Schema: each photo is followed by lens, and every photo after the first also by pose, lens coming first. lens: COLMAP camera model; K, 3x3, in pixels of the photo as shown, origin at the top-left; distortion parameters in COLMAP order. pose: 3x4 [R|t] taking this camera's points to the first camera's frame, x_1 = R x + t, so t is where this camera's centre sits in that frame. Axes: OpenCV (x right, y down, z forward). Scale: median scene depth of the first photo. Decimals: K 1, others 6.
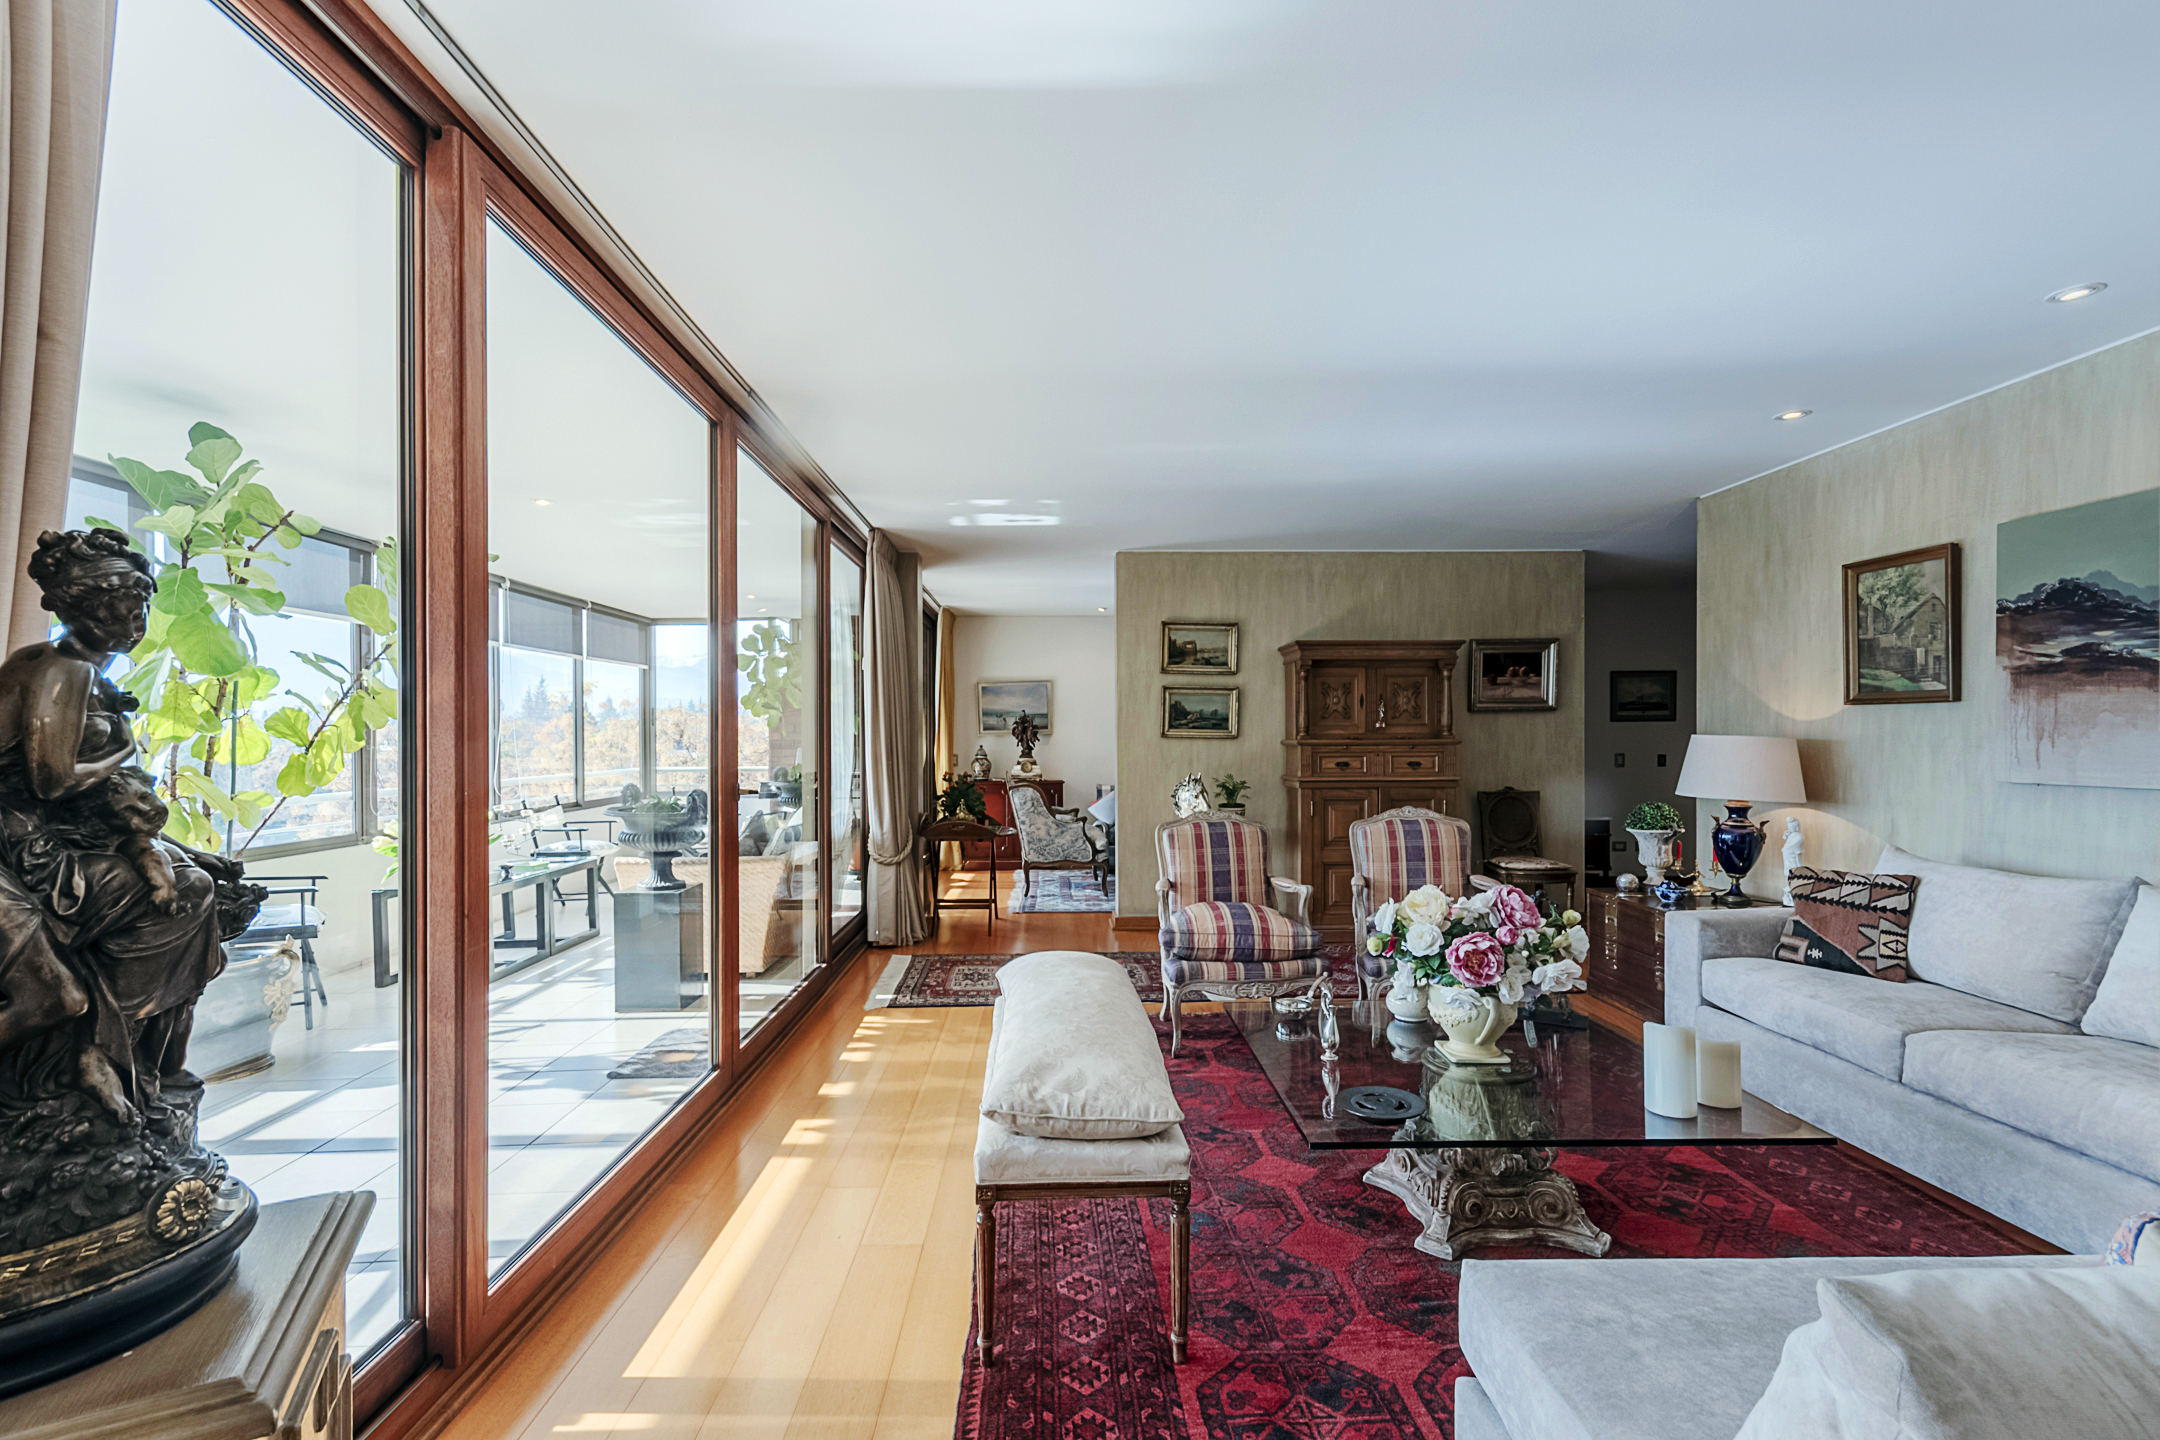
lens RADIAL K [[960.1, 0, 1103.8], [0, 960.1, 721.3], [0, 0, 1]] dist [0.001488, 0.000459]
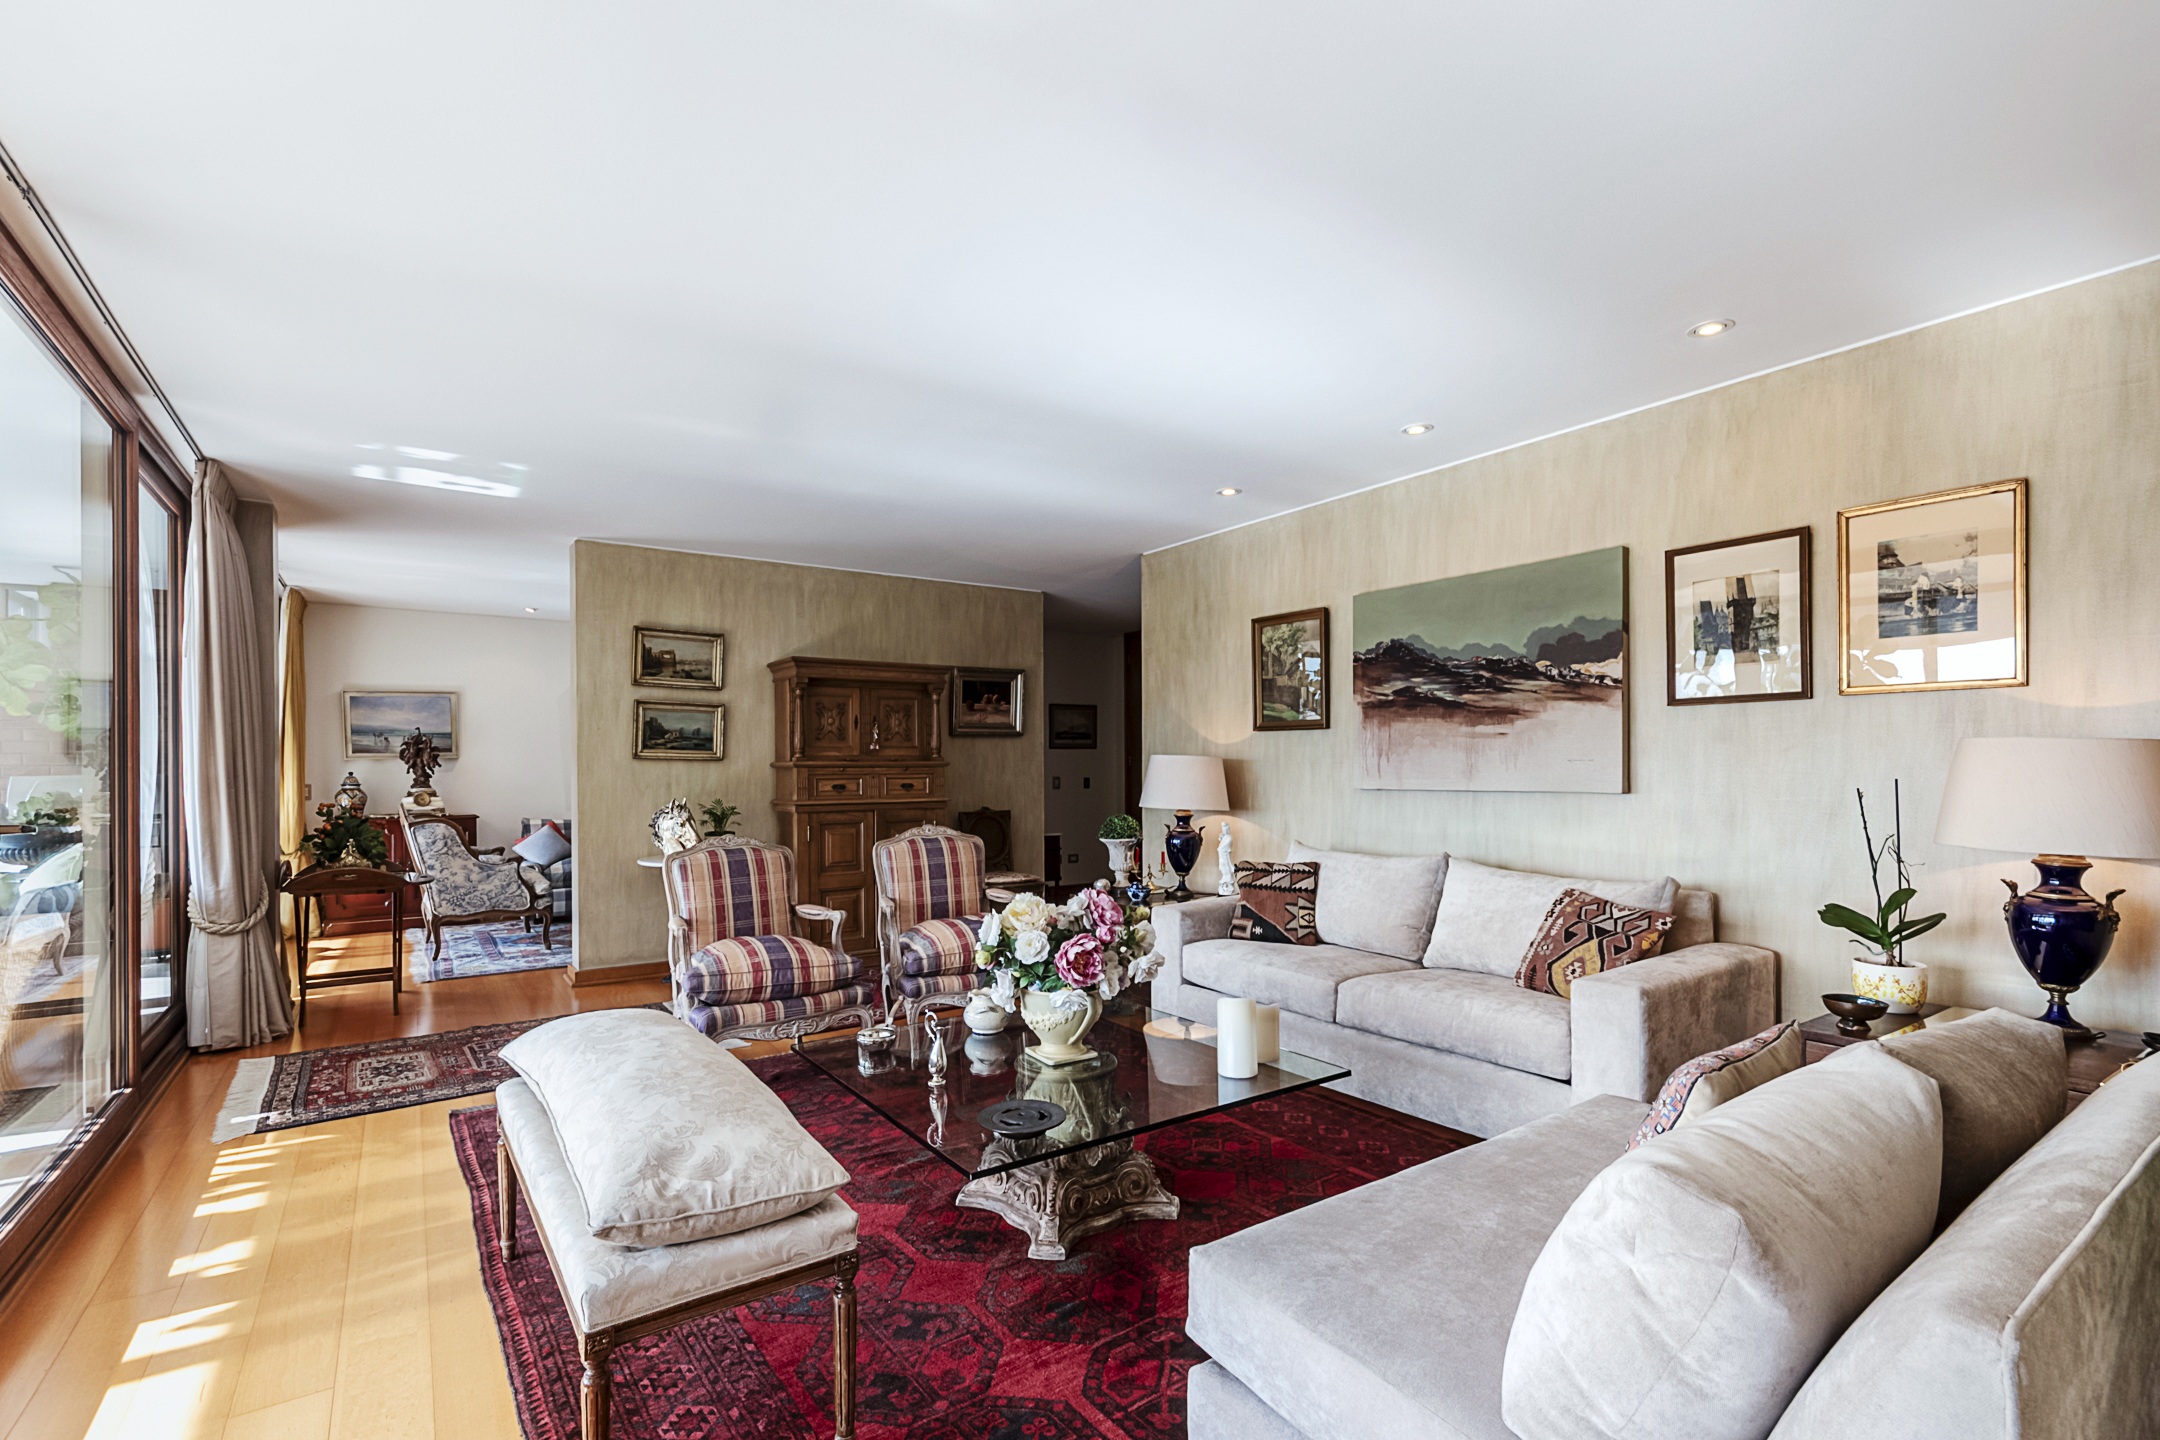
lens RADIAL K [[956.9, 0, 1080.5], [0, 956.9, 746.0], [0, 0, 1]] dist [-0.019650, 0.022997]
pose [[0.842844, 0.009590, 0.538073, -0.104005], [-0.005285, 0.999941, -0.009542, 0.018285], [-0.538133, 0.005199, 0.842844, 0.087846]]
